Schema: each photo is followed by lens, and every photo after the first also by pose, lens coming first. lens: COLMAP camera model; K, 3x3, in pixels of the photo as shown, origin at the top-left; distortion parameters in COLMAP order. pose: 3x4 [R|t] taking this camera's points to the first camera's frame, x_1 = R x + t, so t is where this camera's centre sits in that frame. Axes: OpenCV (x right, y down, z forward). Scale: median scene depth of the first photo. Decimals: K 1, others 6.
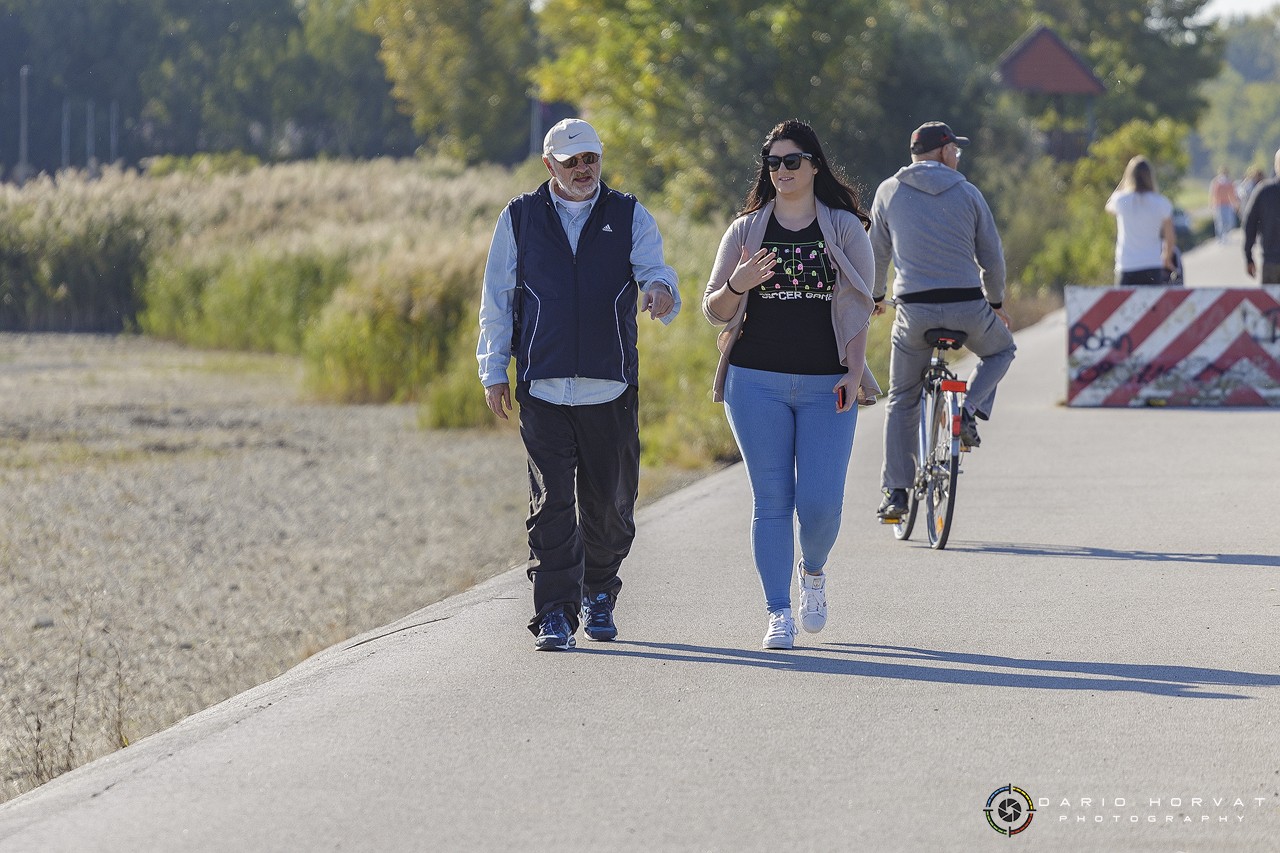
lens RADIAL K [[7431.1, 0, 640.2], [0, 7431.1, 425.7], [0, 0, 1]] dist [0.231368, 0.000000]
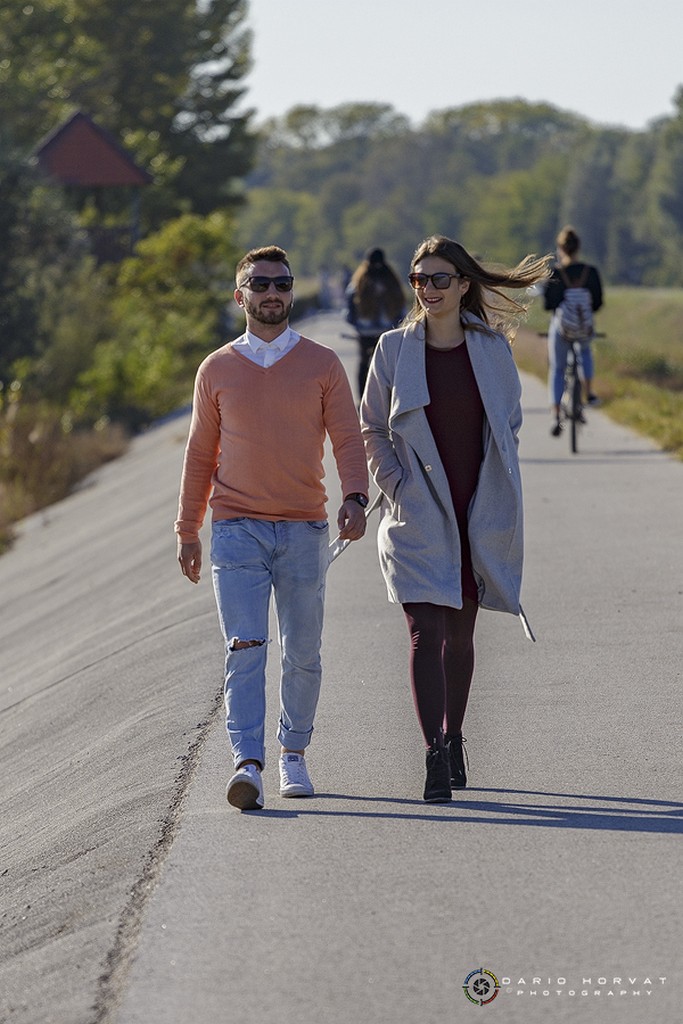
lens RADIAL K [[5944.9, 0, 341.1], [0, 5944.9, 511.5], [0, 0, 1]] dist [0.231368, 0.000000]
pose [[0.994567, -0.024639, 0.101145, 0.011744], [0.024023, 0.999685, 0.007306, -0.009950], [-0.101294, -0.004837, 0.994845, 0.283291]]
